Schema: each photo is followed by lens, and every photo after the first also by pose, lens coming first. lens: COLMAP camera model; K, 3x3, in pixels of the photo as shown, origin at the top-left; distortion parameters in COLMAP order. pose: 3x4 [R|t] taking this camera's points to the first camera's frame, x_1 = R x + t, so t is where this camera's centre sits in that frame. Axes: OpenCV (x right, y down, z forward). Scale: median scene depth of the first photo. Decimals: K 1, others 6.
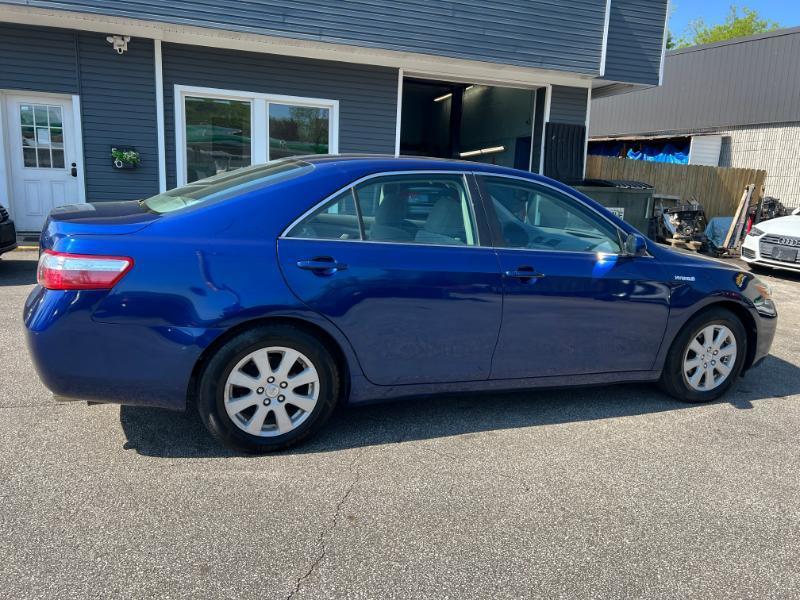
lens RADIAL K [[602.0, 0, 405.1], [0, 602.0, 301.0], [0, 0, 1]] dist [0.049374, -0.059752]
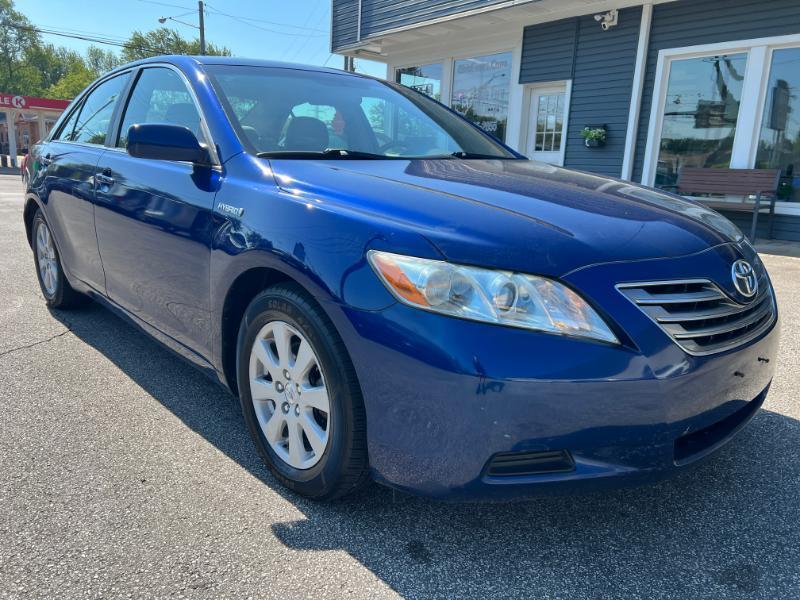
lens RADIAL K [[602.0, 0, 405.1], [0, 602.0, 301.0], [0, 0, 1]] dist [0.049374, -0.059752]
pose [[0.342549, 0.173885, -0.923268, 0.417009], [-0.195882, 0.974345, 0.110829, -0.020063], [0.918853, 0.142887, 0.367822, 0.396738]]
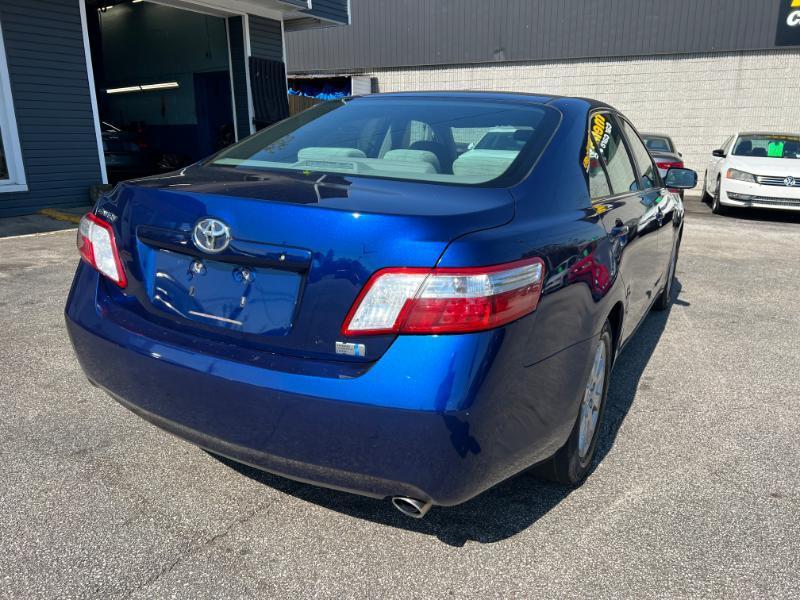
lens RADIAL K [[602.0, 0, 405.1], [0, 602.0, 301.0], [0, 0, 1]] dist [0.049374, -0.059752]
pose [[0.773623, -0.201809, 0.600650, -0.275190], [0.145210, 0.979164, 0.141957, -0.039431], [-0.616783, -0.022601, 0.786809, 0.168292]]
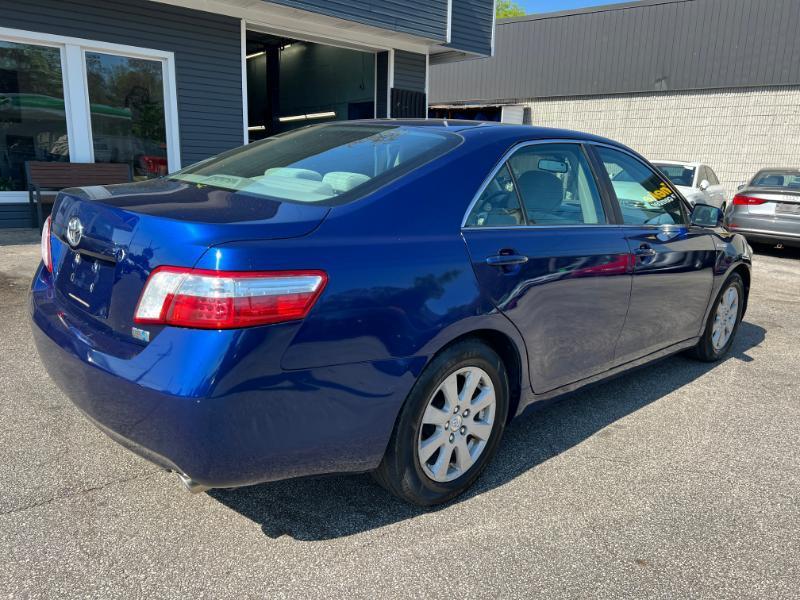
lens RADIAL K [[602.0, 0, 405.1], [0, 602.0, 301.0], [0, 0, 1]] dist [0.049374, -0.059752]
pose [[0.926473, -0.094225, 0.364374, -0.177739], [0.074917, 0.994950, 0.066802, -0.021731], [-0.368828, -0.034592, 0.928854, 0.095122]]
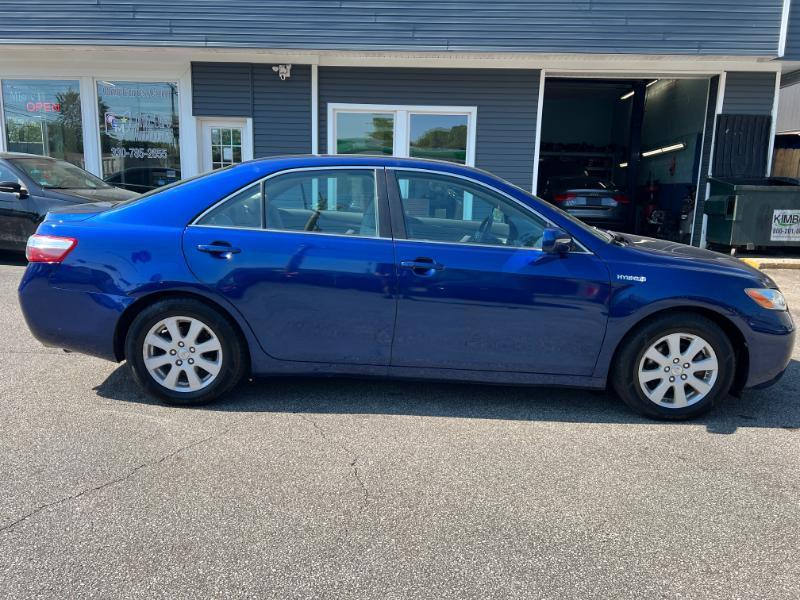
lens RADIAL K [[601.8, 0, 403.0], [0, 601.8, 303.9], [0, 0, 1]] dist [0.046796, -0.055660]
pose [[0.926861, 0.052116, -0.371769, 0.199789], [-0.055669, 0.998449, 0.001179, 0.007919], [0.371253, 0.019603, 0.928325, 0.015172]]
